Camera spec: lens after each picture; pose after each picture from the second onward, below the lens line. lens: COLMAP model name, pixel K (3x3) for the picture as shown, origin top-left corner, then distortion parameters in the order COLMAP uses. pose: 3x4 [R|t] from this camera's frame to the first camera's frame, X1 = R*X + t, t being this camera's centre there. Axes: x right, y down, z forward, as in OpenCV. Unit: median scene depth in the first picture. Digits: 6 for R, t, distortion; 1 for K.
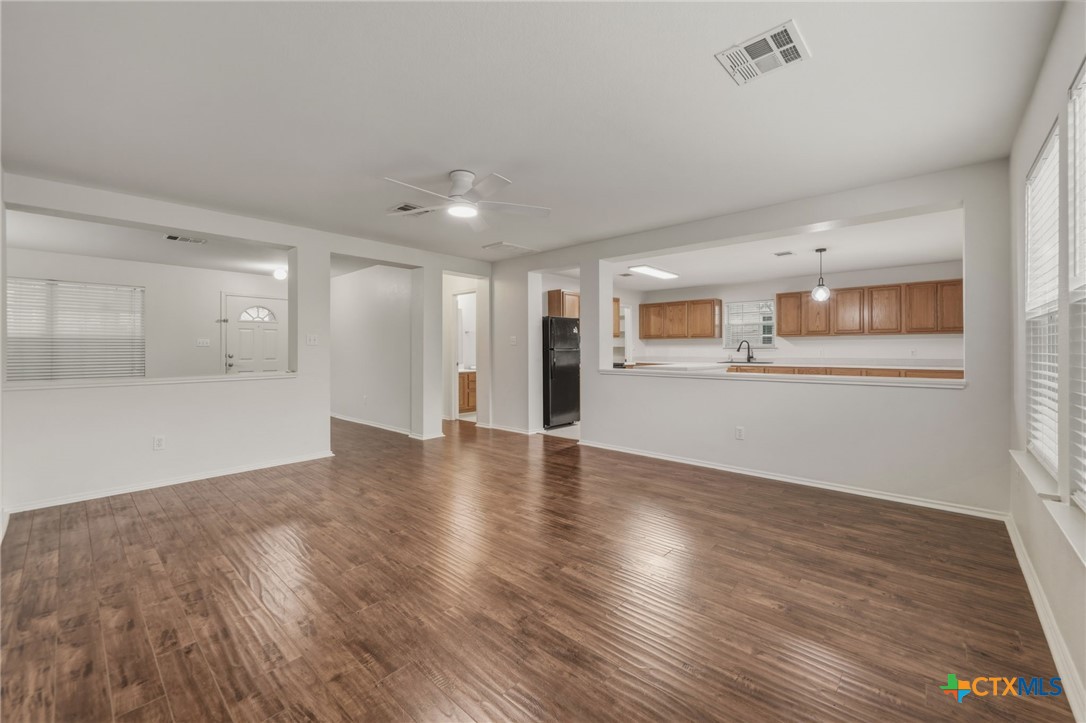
lens RADIAL K [[430.2, 0, 541.3], [0, 430.2, 353.8], [0, 0, 1]] dist [-0.000053, 0.000016]
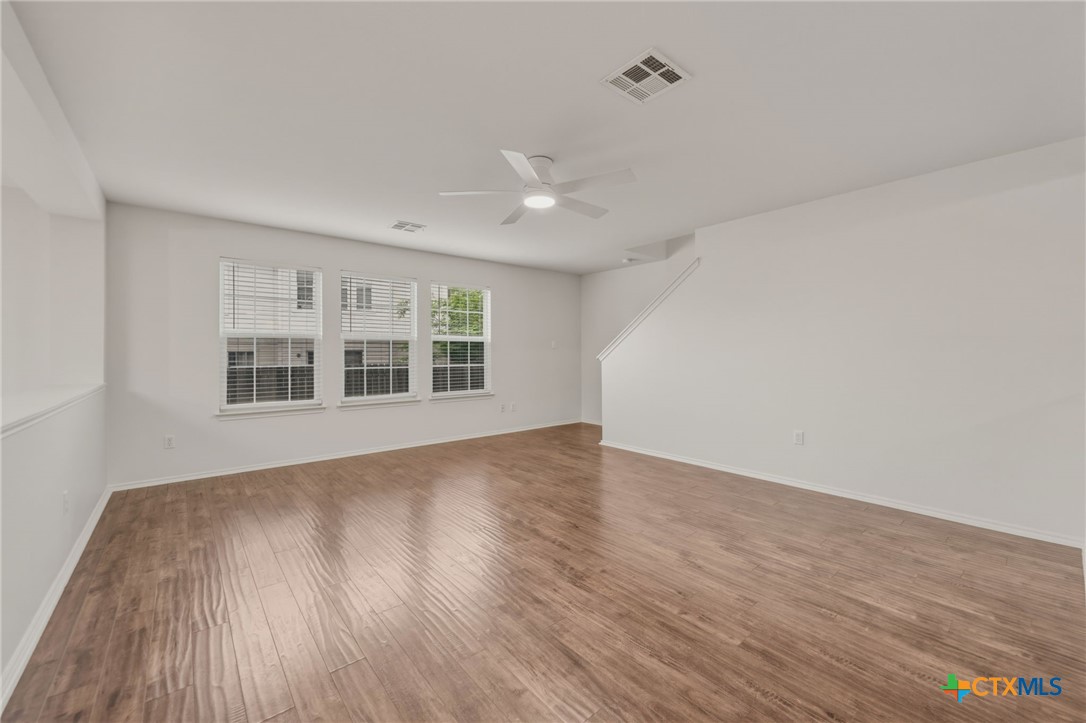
lens RADIAL K [[430.2, 0, 541.3], [0, 430.2, 353.8], [0, 0, 1]] dist [-0.000053, 0.000016]
pose [[-0.989947, 0.004802, 0.141355, -0.328449], [0.005785, 0.999962, 0.006544, -0.014677], [-0.141318, 0.007296, -0.989937, 1.985899]]
